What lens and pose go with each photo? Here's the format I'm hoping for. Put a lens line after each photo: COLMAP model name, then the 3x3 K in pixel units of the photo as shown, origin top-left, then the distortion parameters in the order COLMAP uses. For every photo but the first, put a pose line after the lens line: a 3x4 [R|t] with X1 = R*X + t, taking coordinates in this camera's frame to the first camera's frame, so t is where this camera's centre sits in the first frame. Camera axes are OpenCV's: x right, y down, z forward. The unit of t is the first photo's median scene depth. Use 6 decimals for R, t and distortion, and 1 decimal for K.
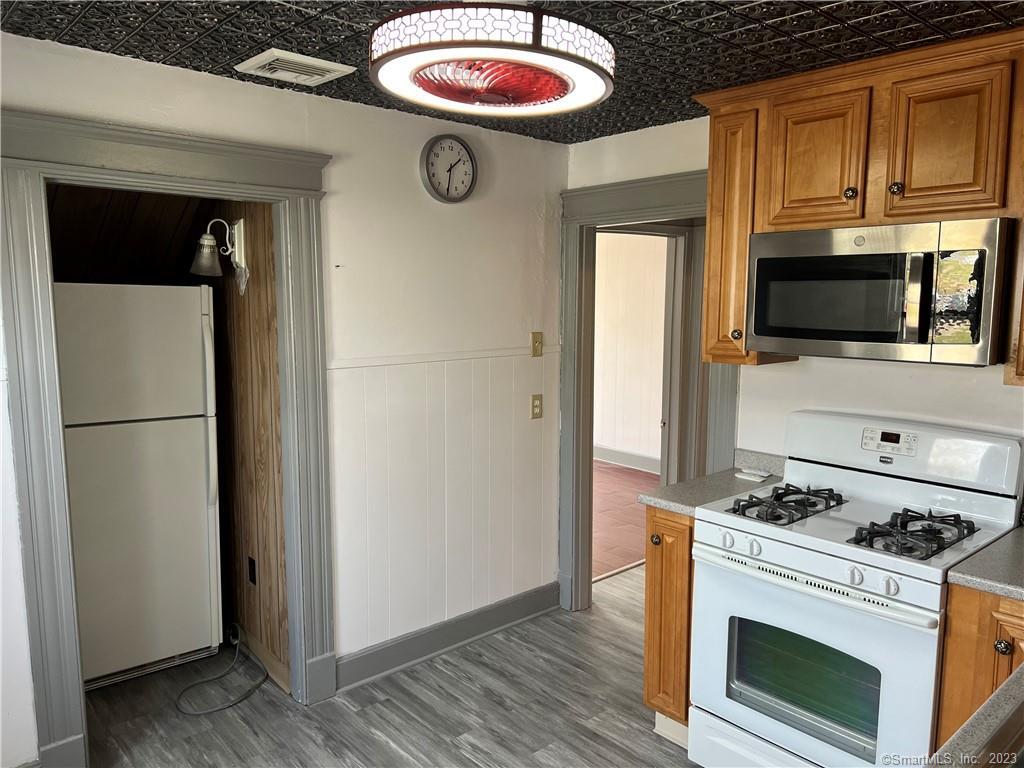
lens RADIAL K [[755.5, 0, 512.0], [0, 755.5, 384.0], [0, 0, 1]] dist [0.005430, 0.003020]
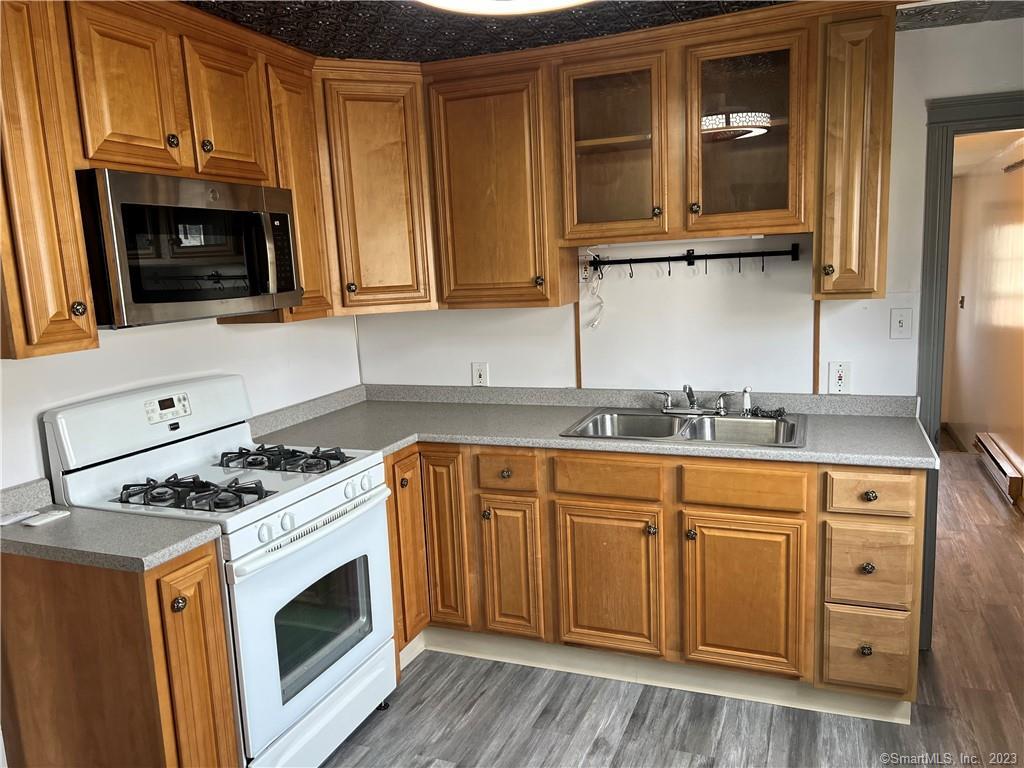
lens RADIAL K [[755.5, 0, 512.0], [0, 755.5, 384.0], [0, 0, 1]] dist [0.005430, 0.003020]
pose [[-0.494082, -0.113662, 0.861954, -0.574320], [0.139217, 0.968281, 0.207484, -0.097314], [-0.858197, 0.222513, -0.462586, 1.104466]]
